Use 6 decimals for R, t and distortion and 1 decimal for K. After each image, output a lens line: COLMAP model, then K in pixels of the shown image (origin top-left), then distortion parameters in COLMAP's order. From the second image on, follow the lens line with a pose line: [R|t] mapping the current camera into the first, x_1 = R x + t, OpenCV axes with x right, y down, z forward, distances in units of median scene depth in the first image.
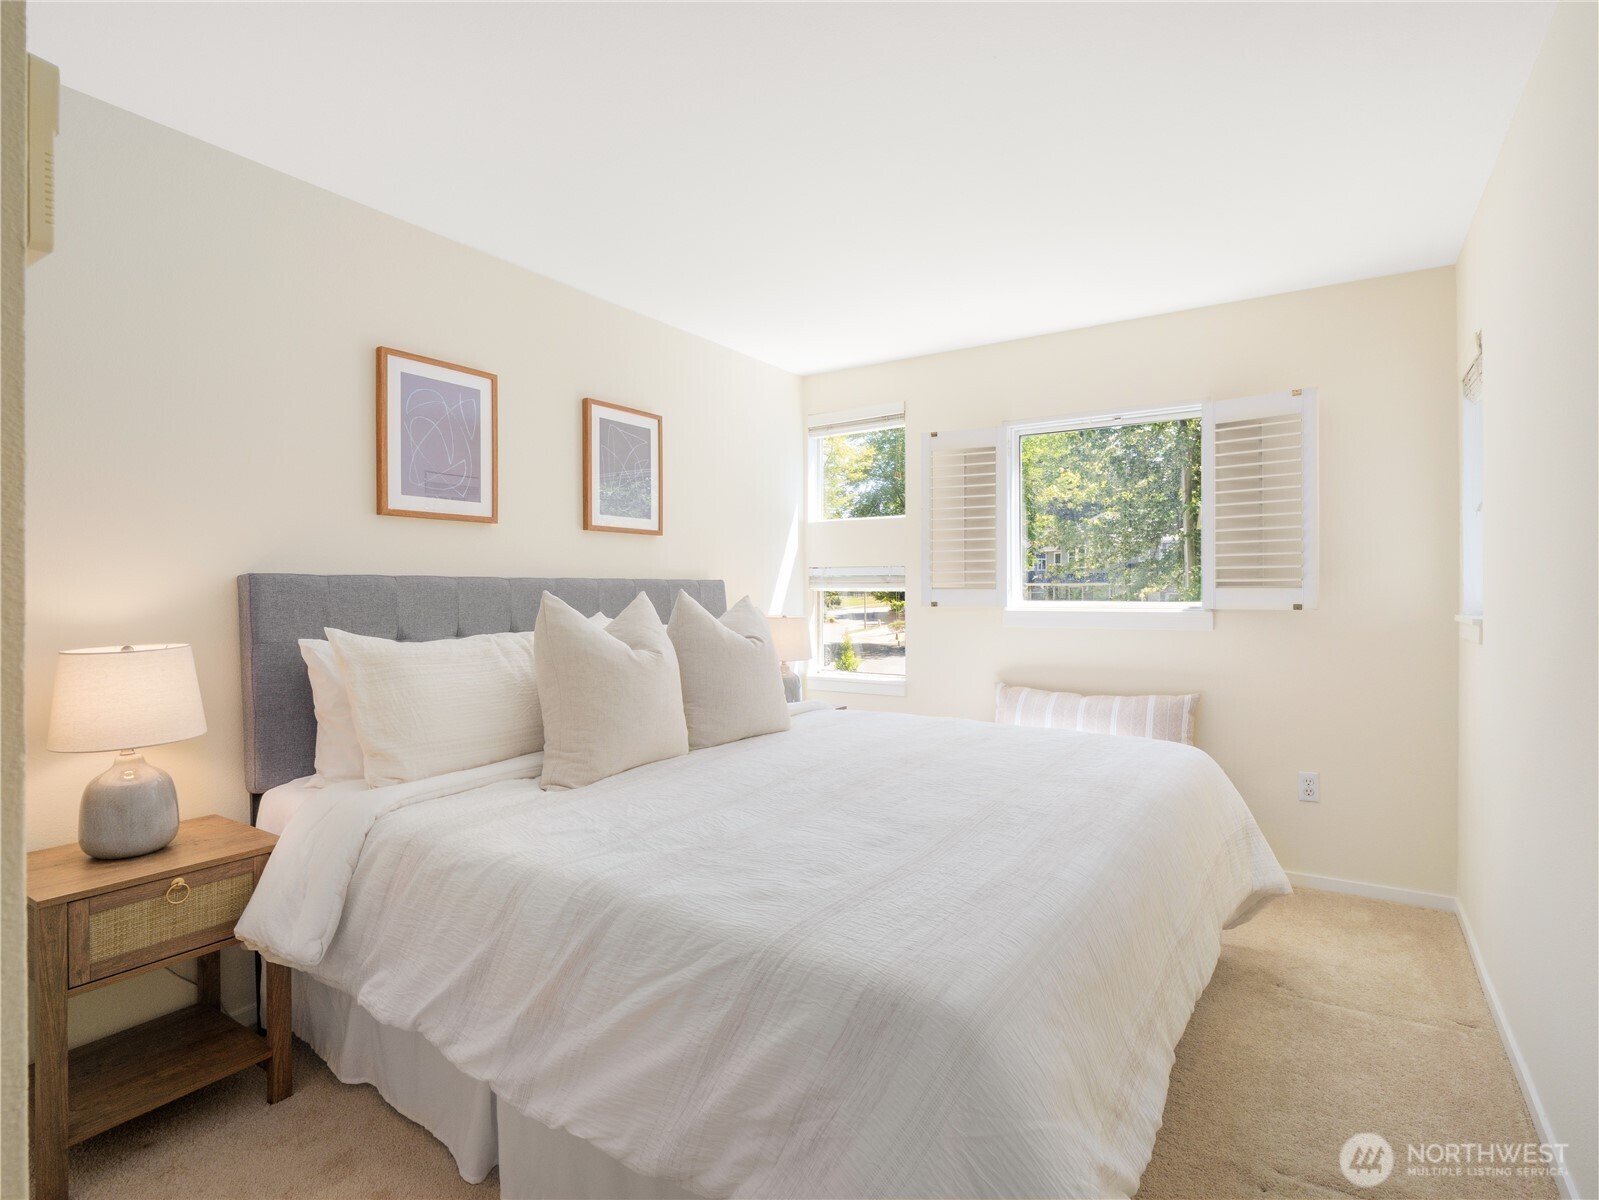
lens RADIAL K [[788.3, 0, 763.8], [0, 788.3, 588.9], [0, 0, 1]] dist [-0.008168, -0.000063]
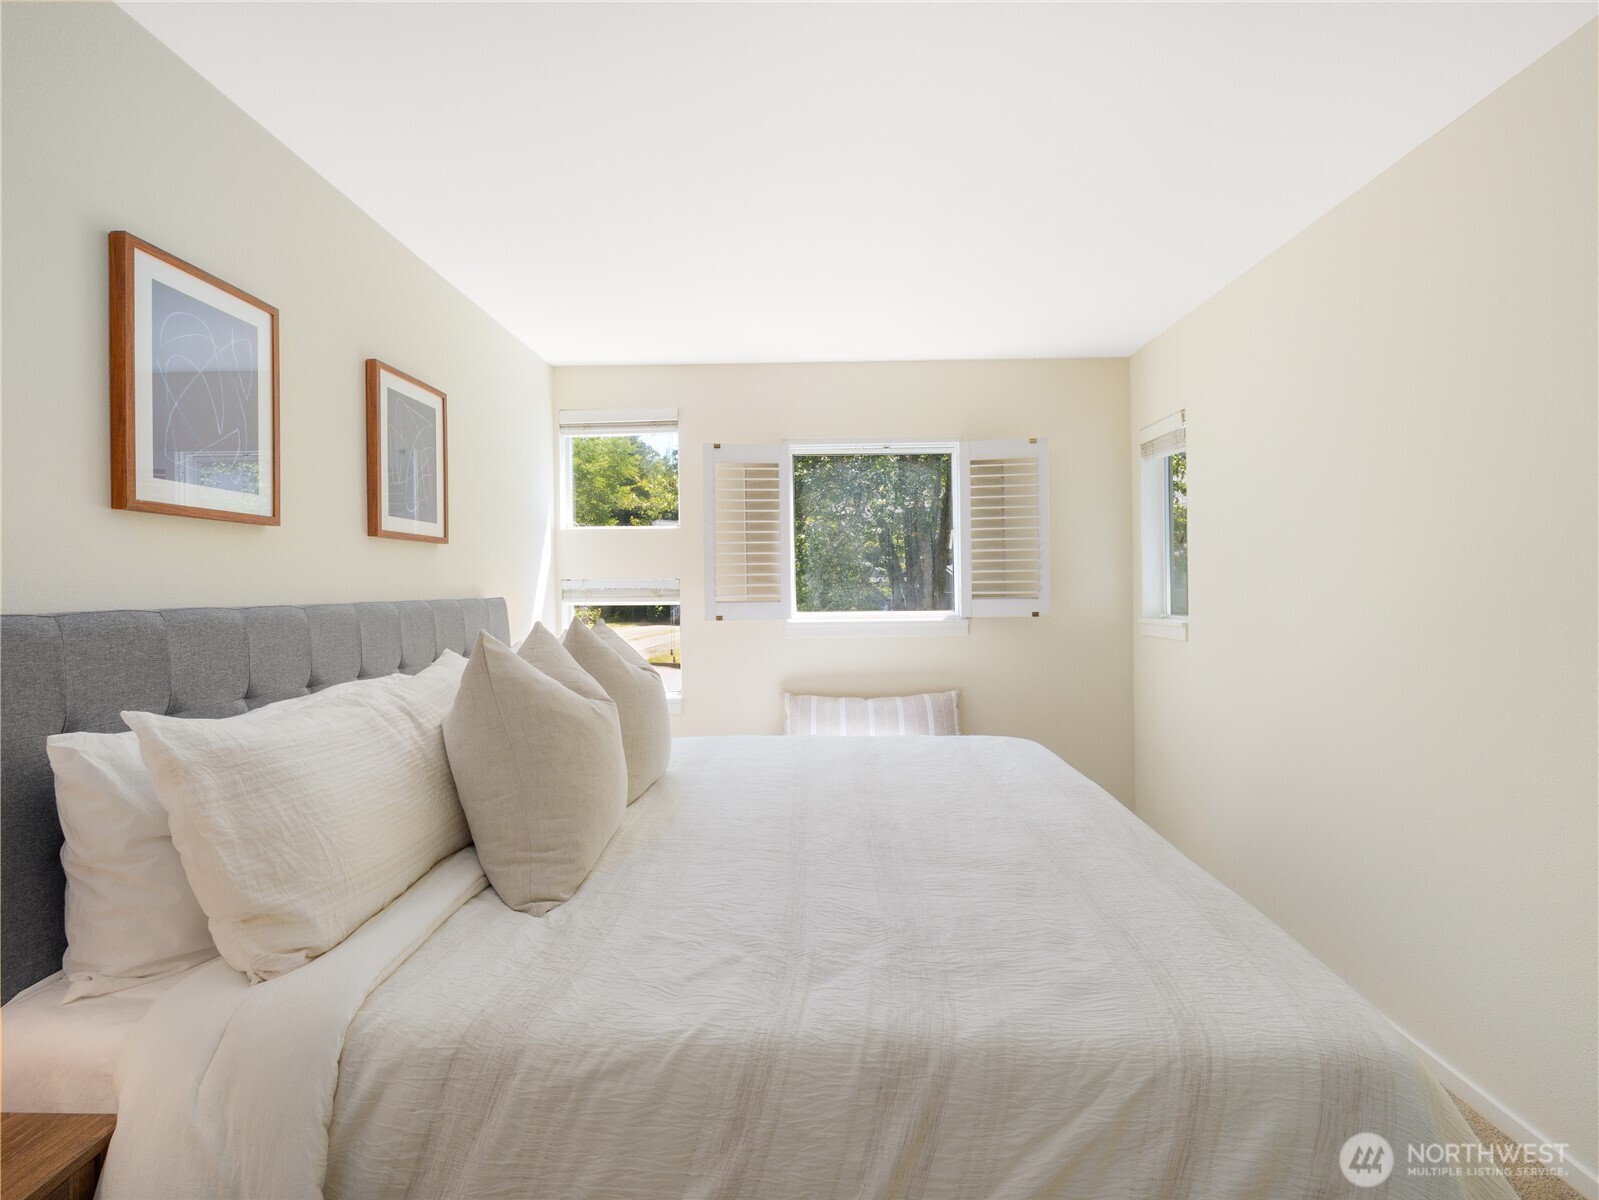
lens RADIAL K [[765.9, 0, 795.4], [0, 765.9, 586.3], [0, 0, 1]] dist [-0.013969, -0.003826]
pose [[0.844255, -0.007348, 0.535892, -0.304790], [0.010342, 0.999943, -0.002582, -0.023639], [-0.535842, 0.007722, 0.844283, 0.197120]]
